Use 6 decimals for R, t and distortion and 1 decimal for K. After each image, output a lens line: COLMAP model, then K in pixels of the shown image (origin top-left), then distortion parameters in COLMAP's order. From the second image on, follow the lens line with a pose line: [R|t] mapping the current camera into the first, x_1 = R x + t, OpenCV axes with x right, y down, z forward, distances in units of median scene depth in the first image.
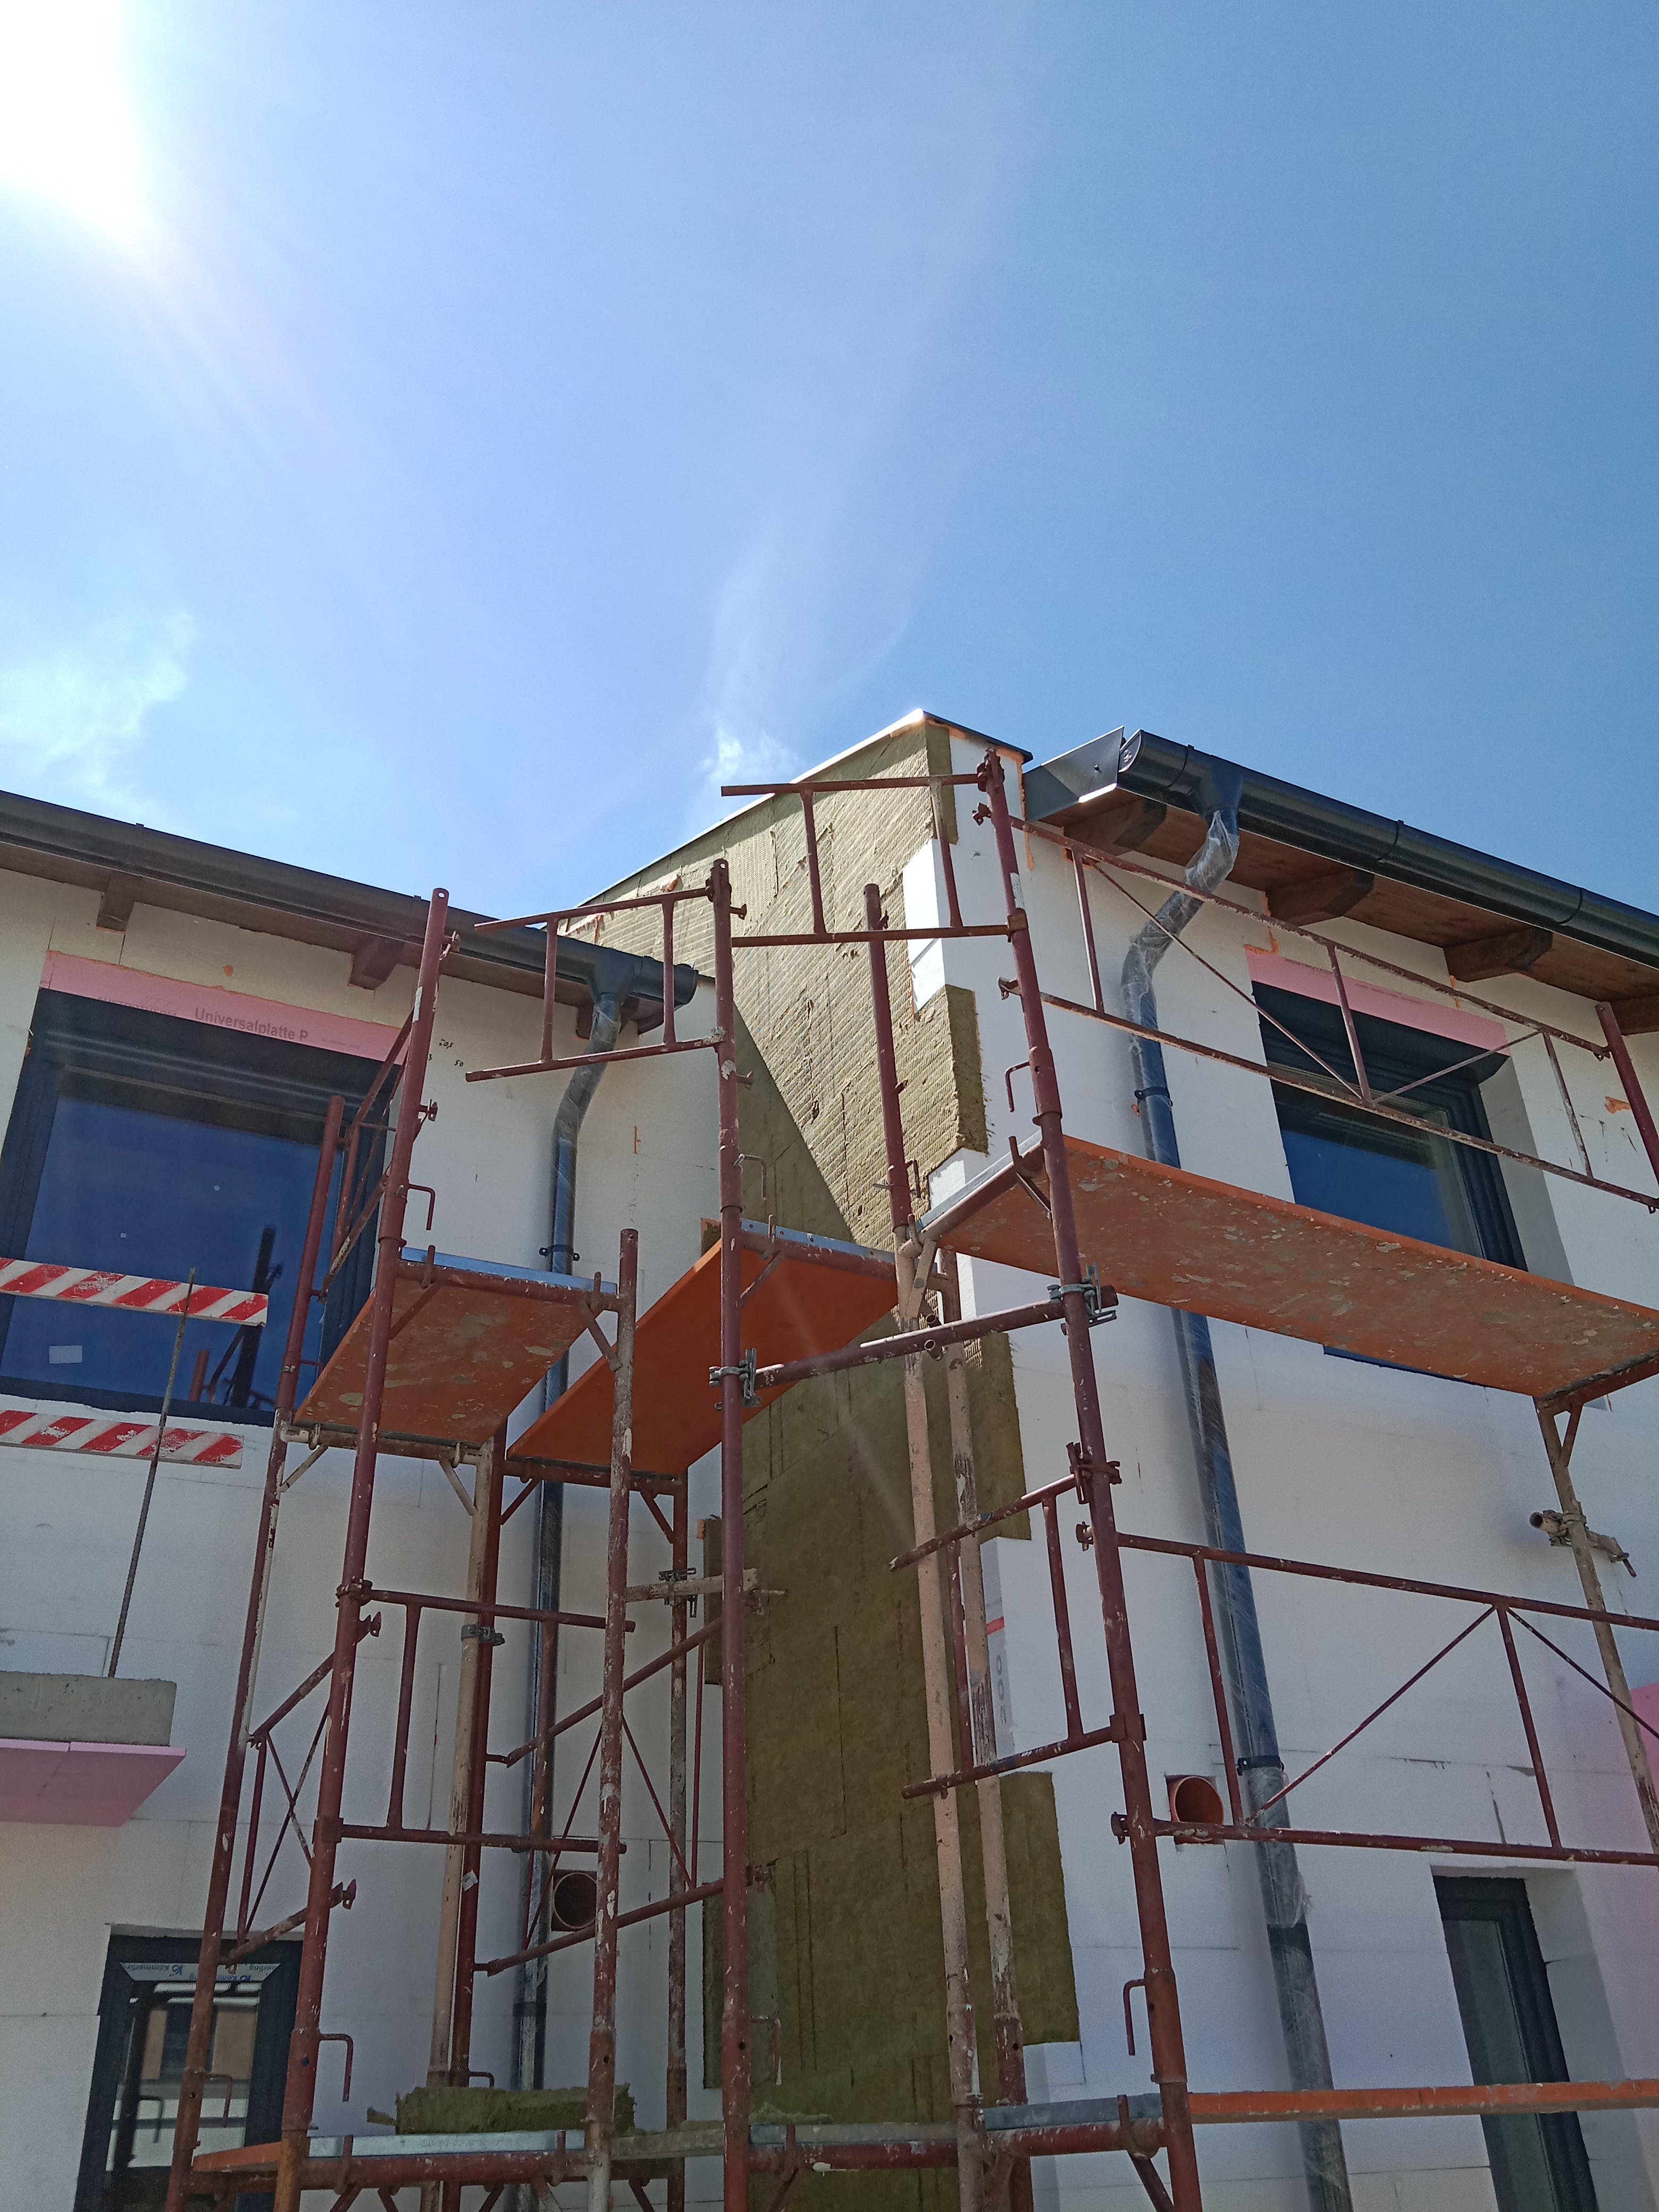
lens RADIAL K [[1790.0, 0, 820.2], [0, 1790.0, 1097.2], [0, 0, 1]] dist [-0.000713, -0.009563]
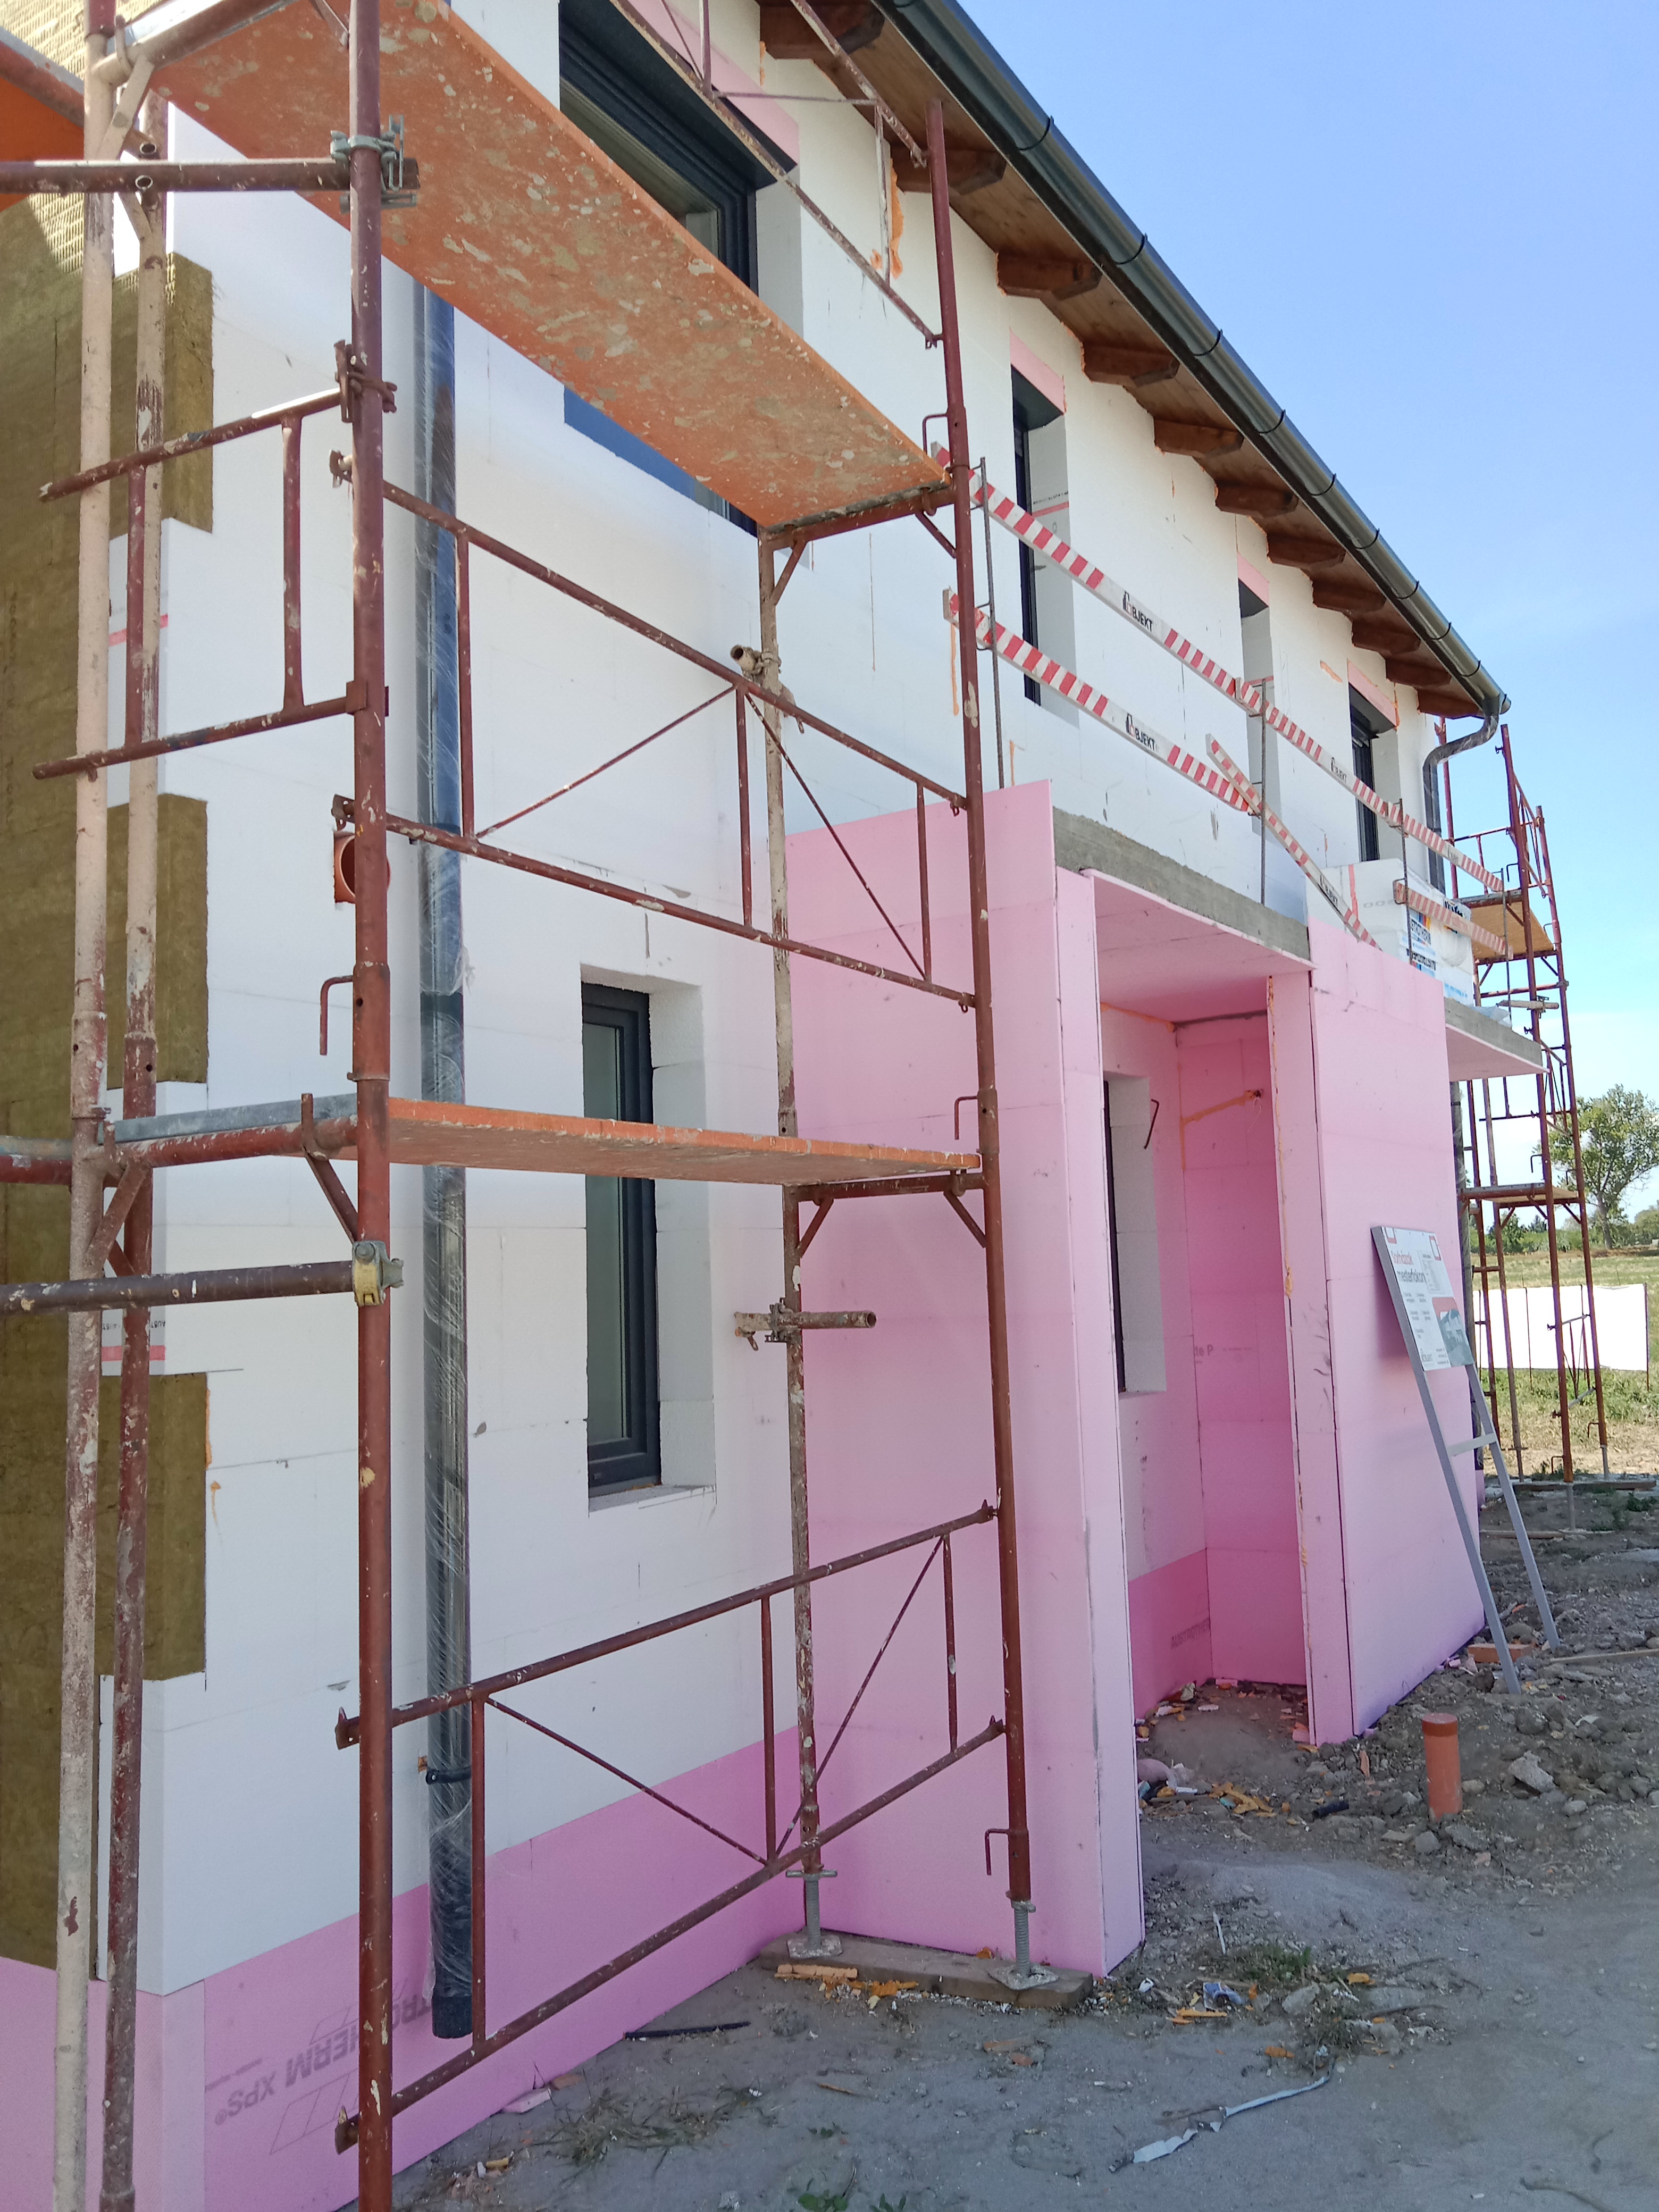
lens RADIAL K [[1808.3, 0, 804.1], [0, 1808.3, 1076.7], [0, 0, 1]] dist [0.002560, -0.002434]
pose [[0.863285, 0.064974, 0.500517, -0.049432], [-0.254229, 0.912666, 0.320014, 0.162944], [-0.436012, -0.403509, 0.804409, 0.149636]]
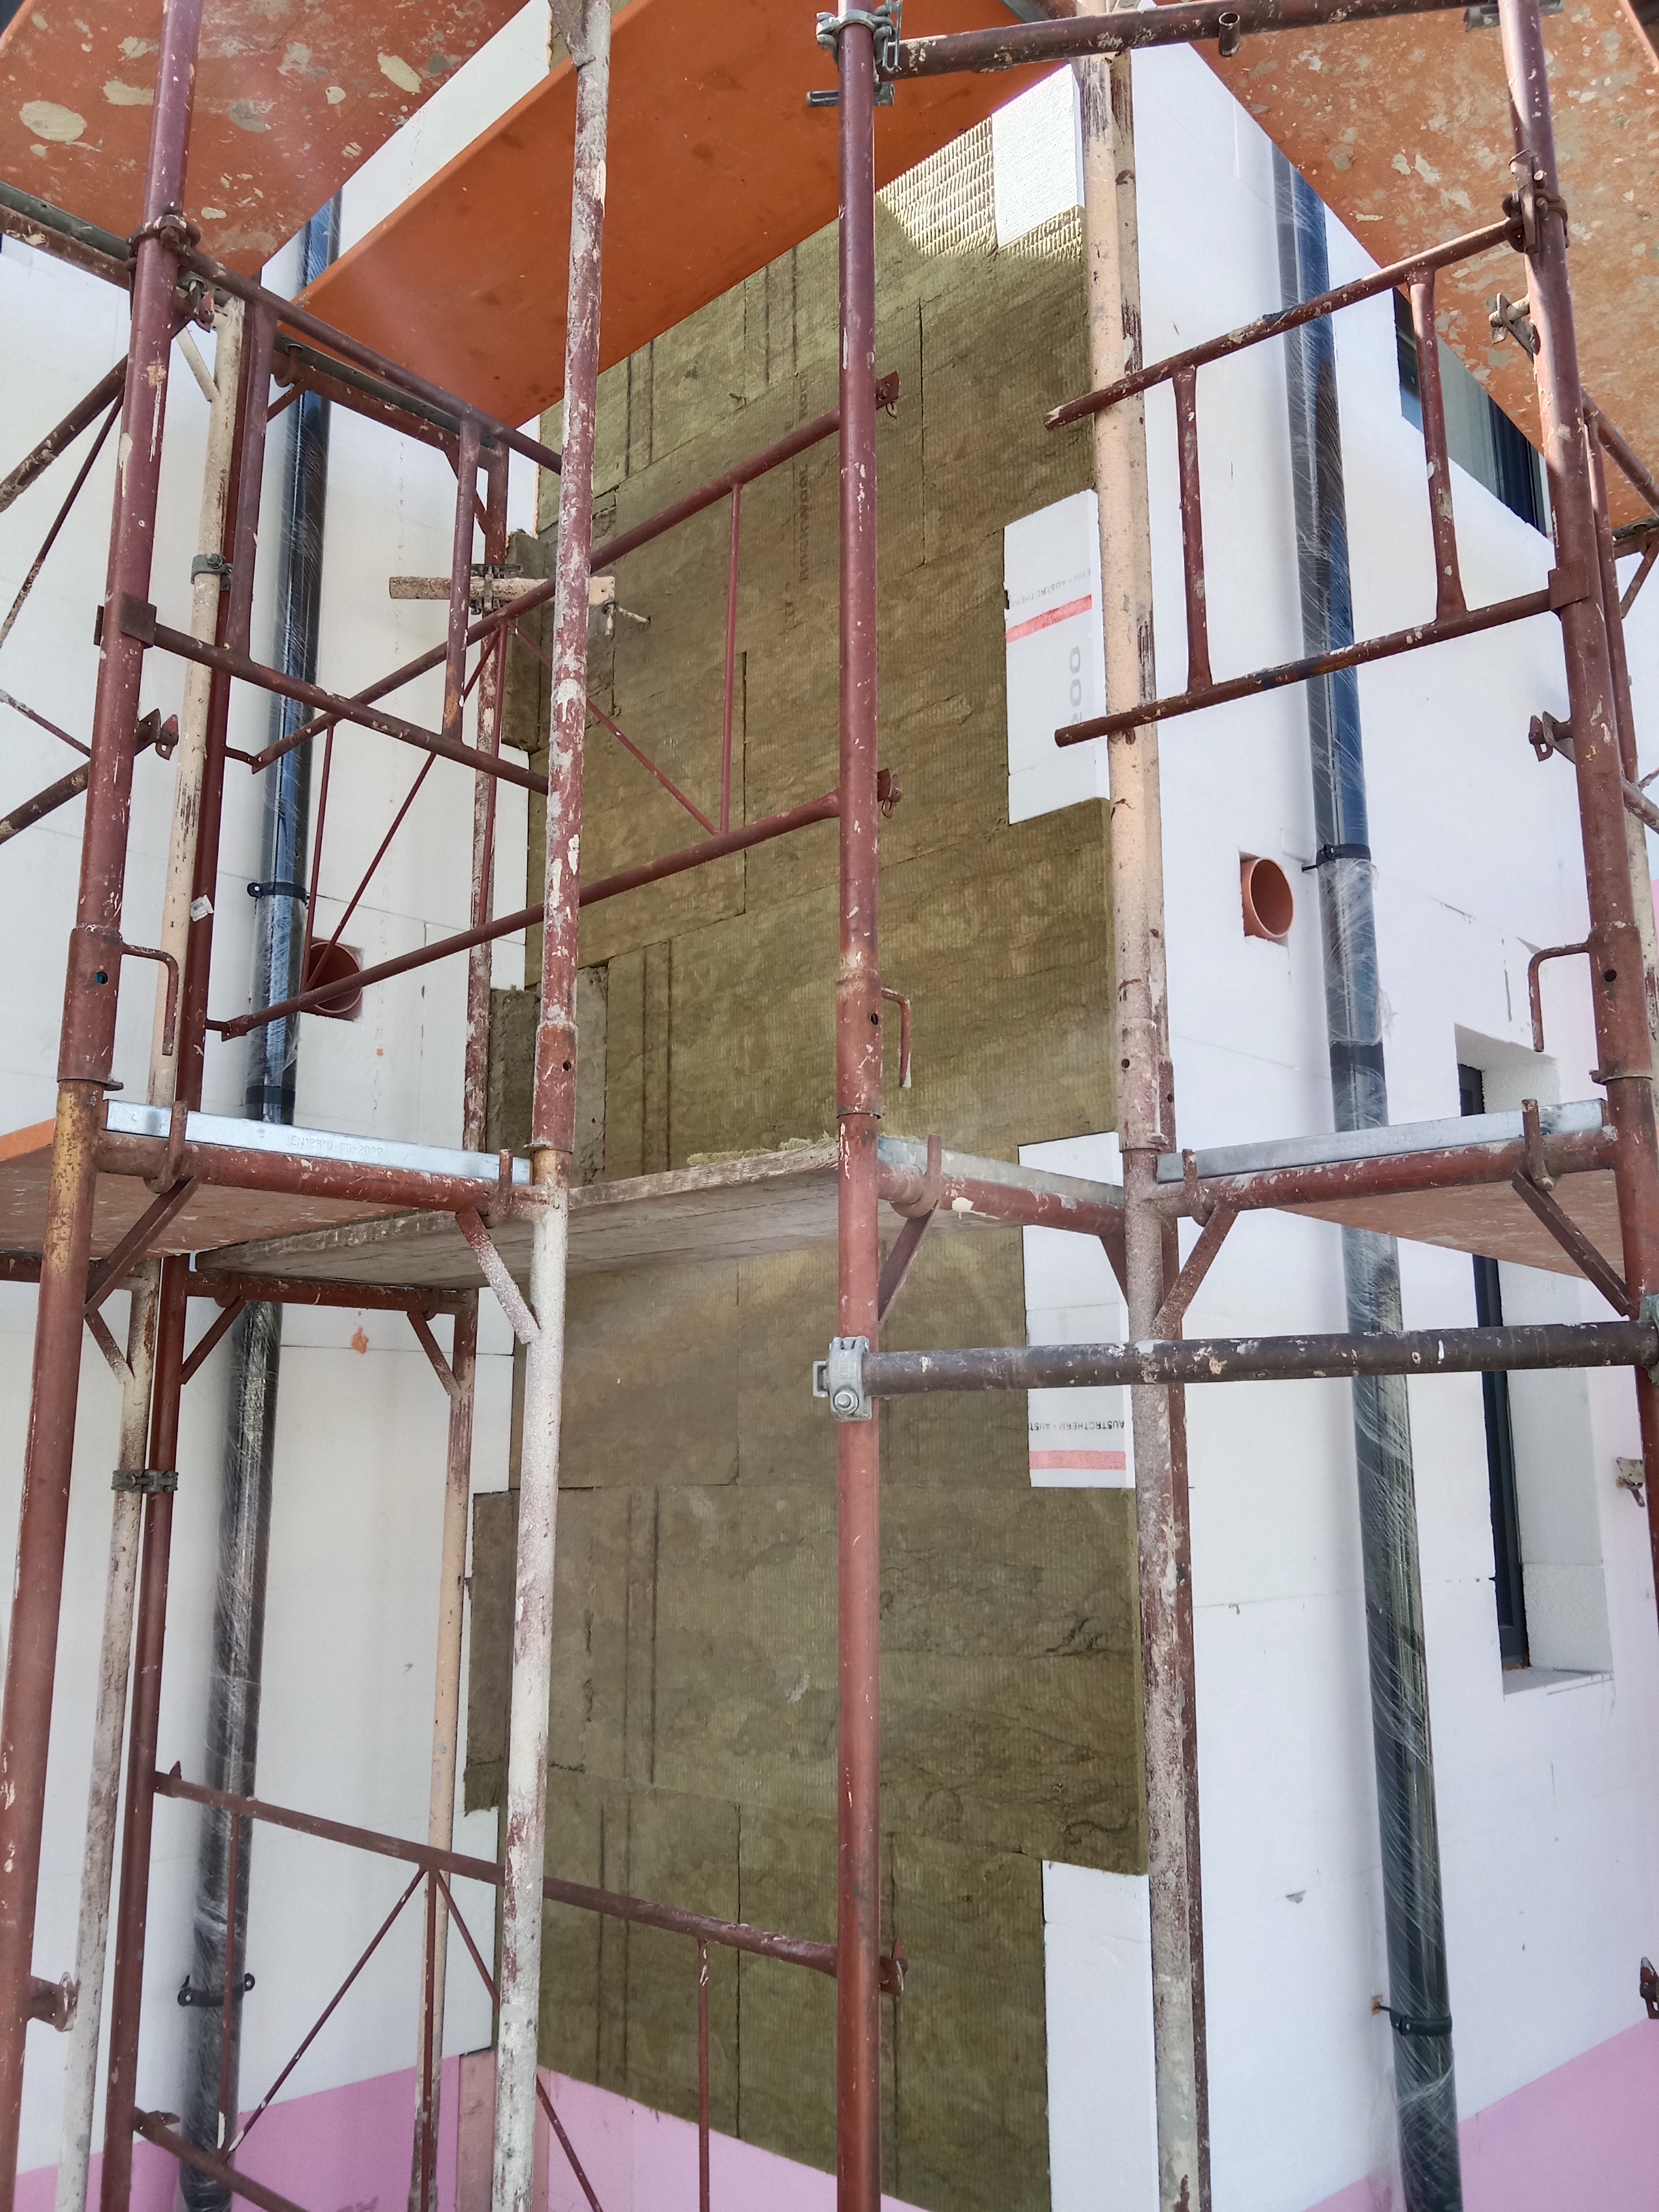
lens RADIAL K [[1790.0, 0, 820.2], [0, 1790.0, 1097.2], [0, 0, 1]] dist [-0.000713, -0.009563]
pose [[0.948406, 0.097823, 0.301591, -0.211962], [-0.189468, 0.937553, 0.291714, 0.325092], [-0.254221, -0.333805, 0.907715, 0.370734]]
